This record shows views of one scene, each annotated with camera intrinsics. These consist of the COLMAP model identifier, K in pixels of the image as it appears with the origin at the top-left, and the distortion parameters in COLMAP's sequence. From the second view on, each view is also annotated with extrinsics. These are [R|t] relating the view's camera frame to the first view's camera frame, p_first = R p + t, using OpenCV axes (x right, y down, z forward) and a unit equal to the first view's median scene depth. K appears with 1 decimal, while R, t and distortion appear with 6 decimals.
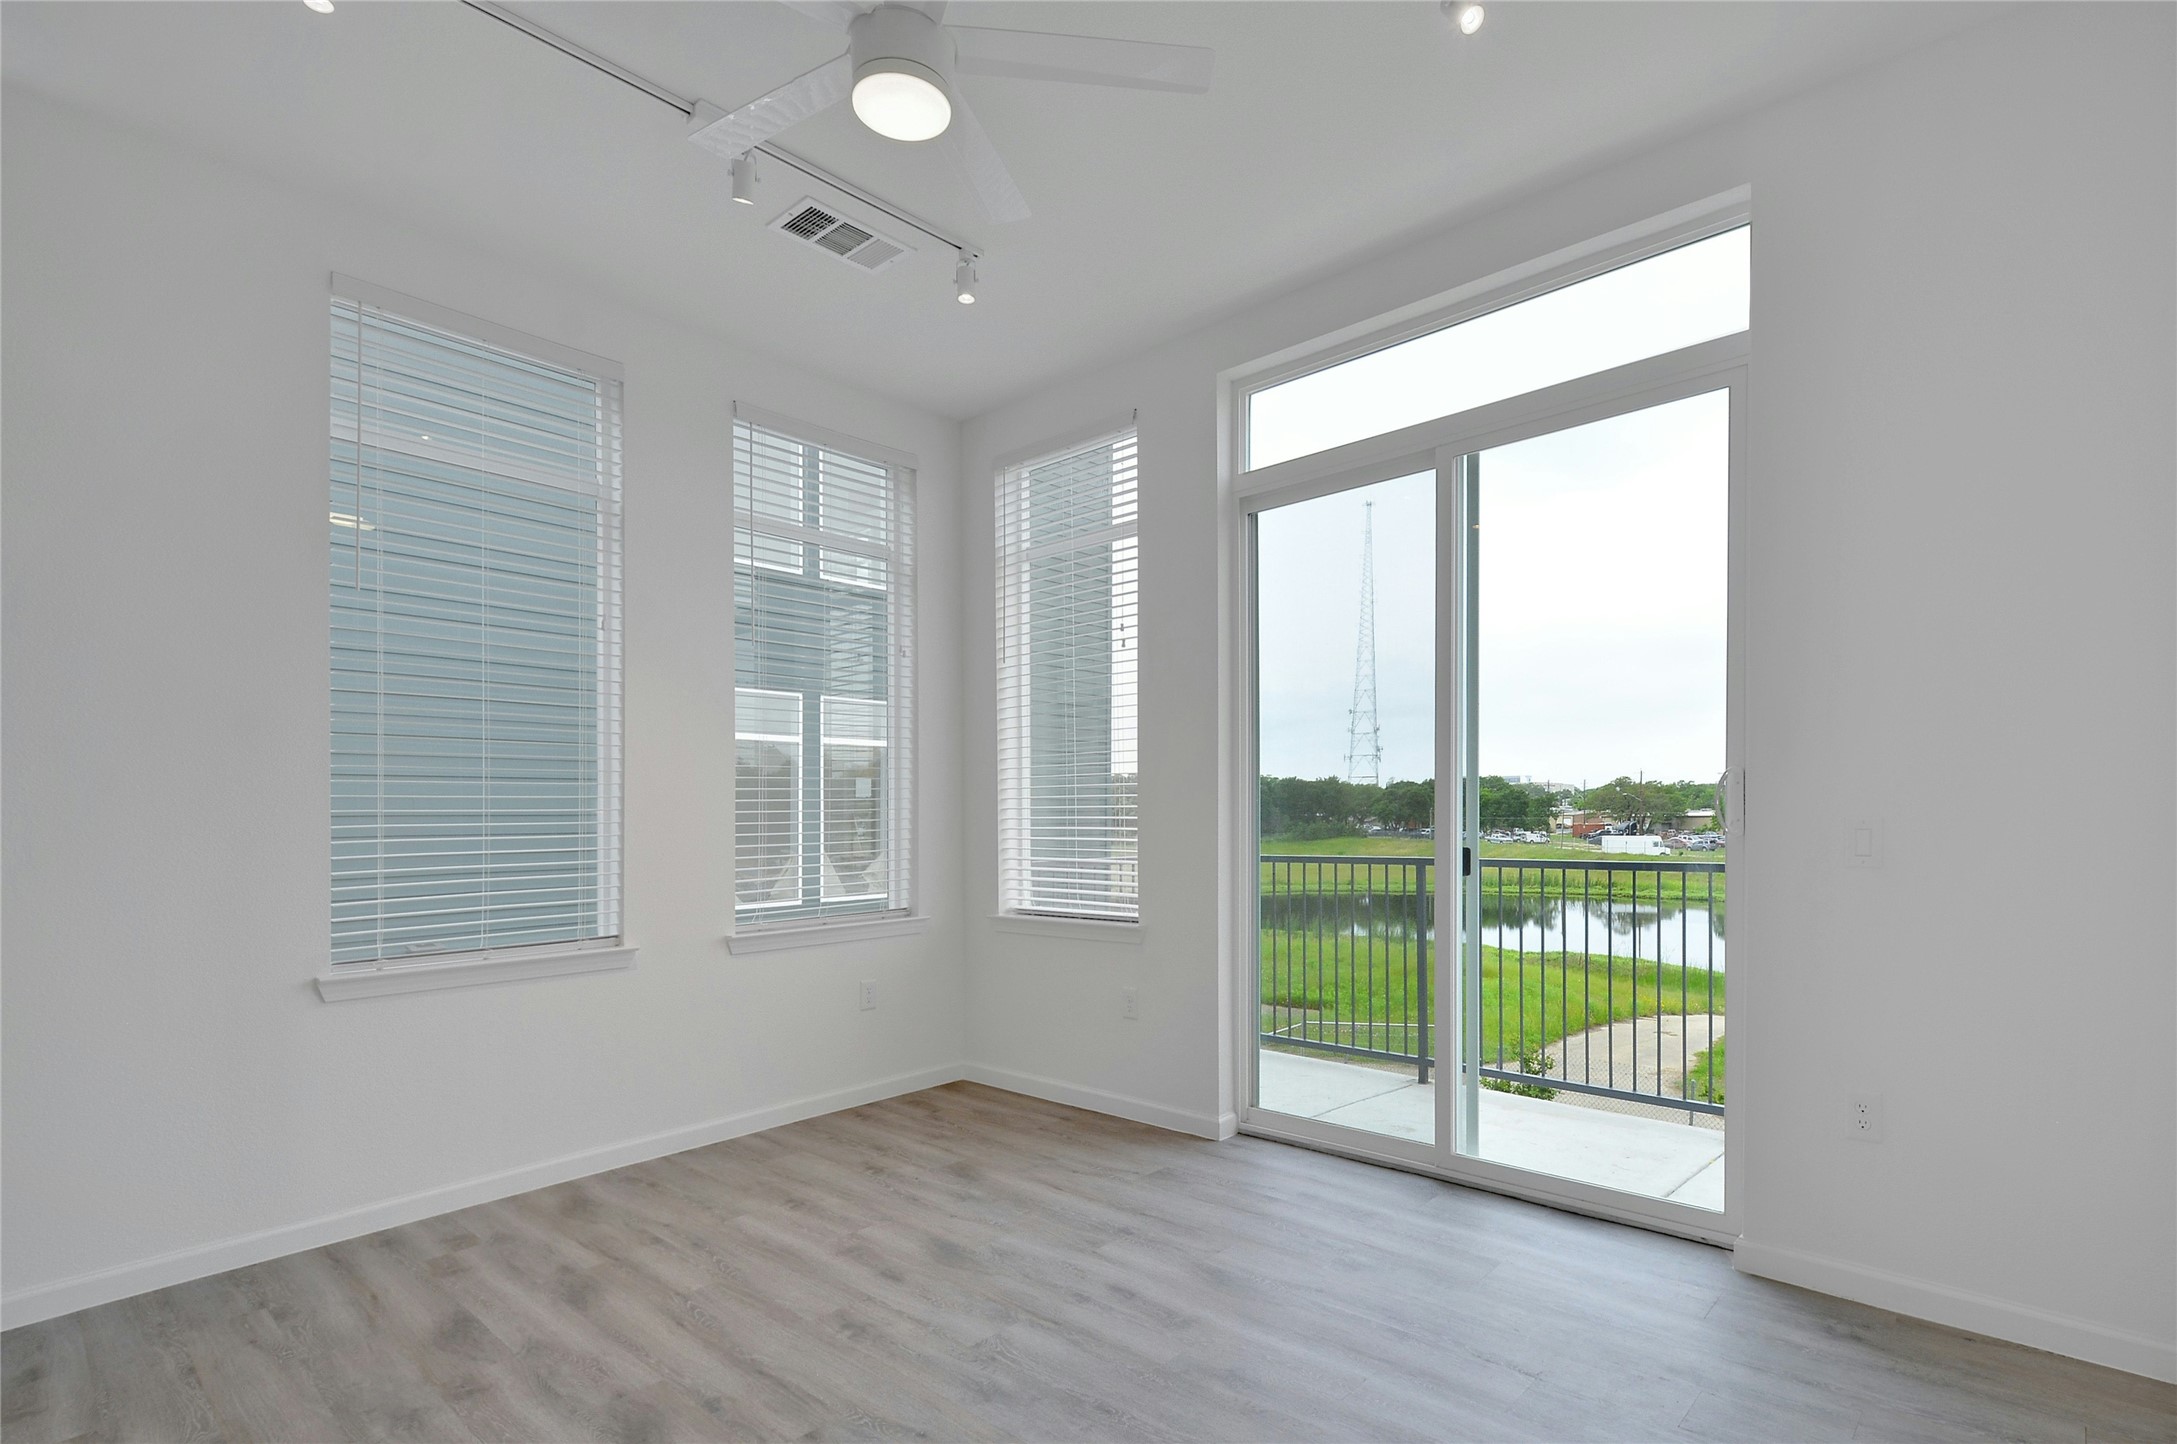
lens RADIAL K [[977.7, 0, 1088.2], [0, 977.7, 813.2], [0, 0, 1]] dist [-0.000103, -0.000062]
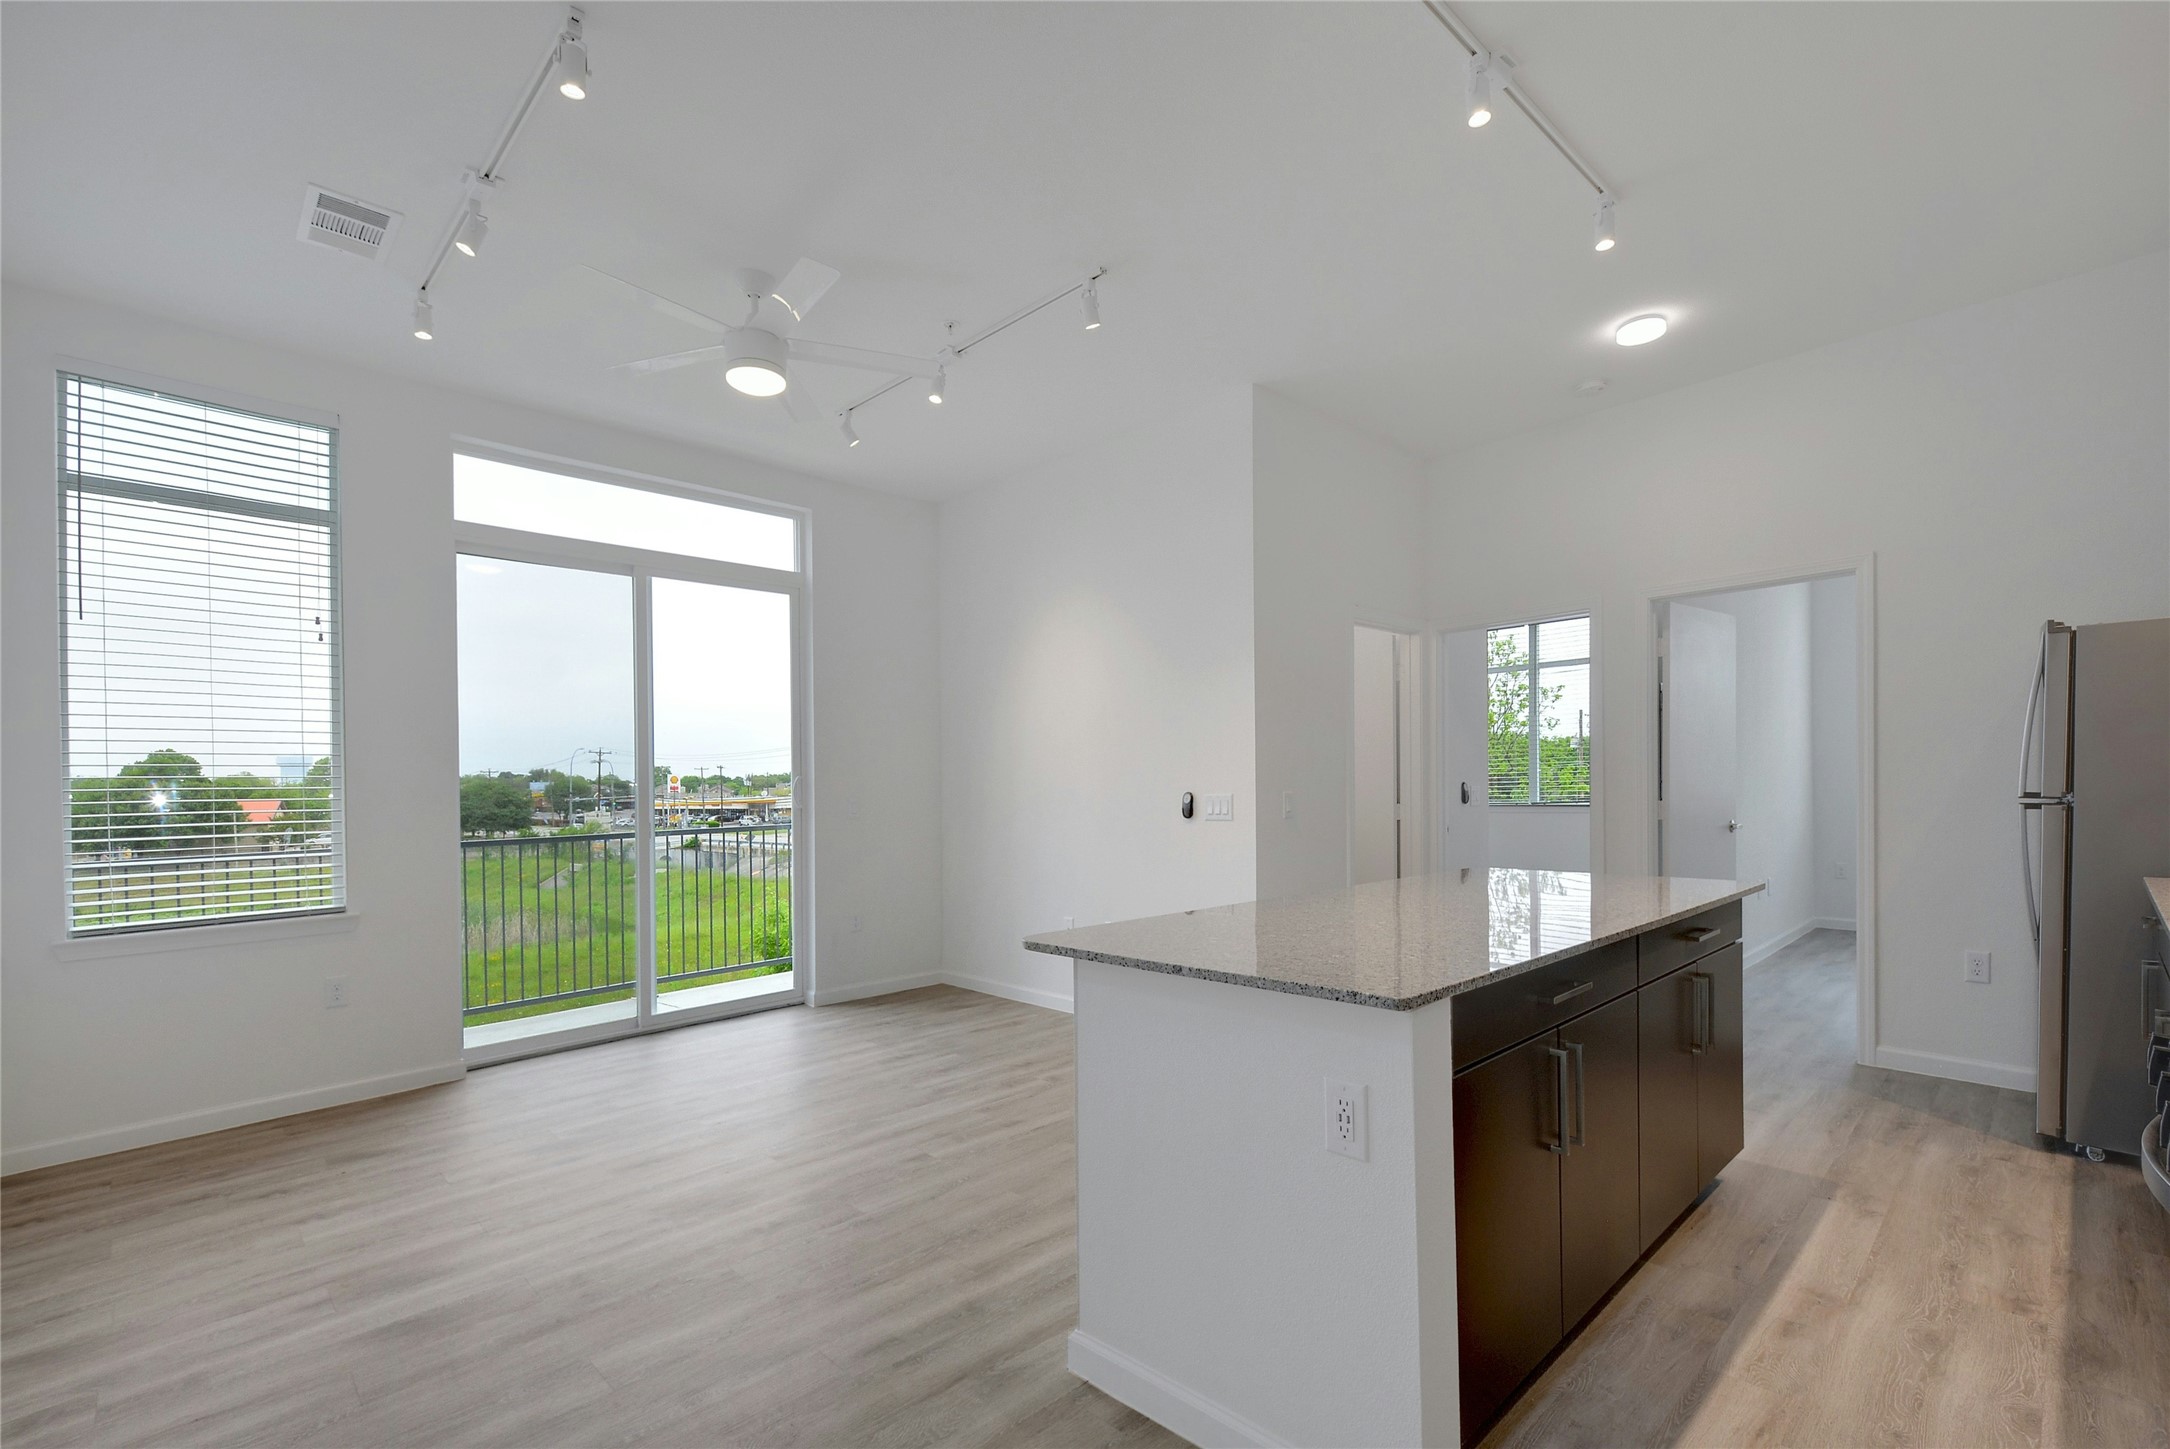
lens RADIAL K [[989.5, 0, 1090.6], [0, 989.5, 792.2], [0, 0, 1]] dist [0.001153, 0.000113]
pose [[0.060938, -0.000122, 0.998142, -1.045559], [0.028922, 0.999580, -0.001643, 0.012929], [-0.997722, 0.028969, 0.060916, 0.164099]]
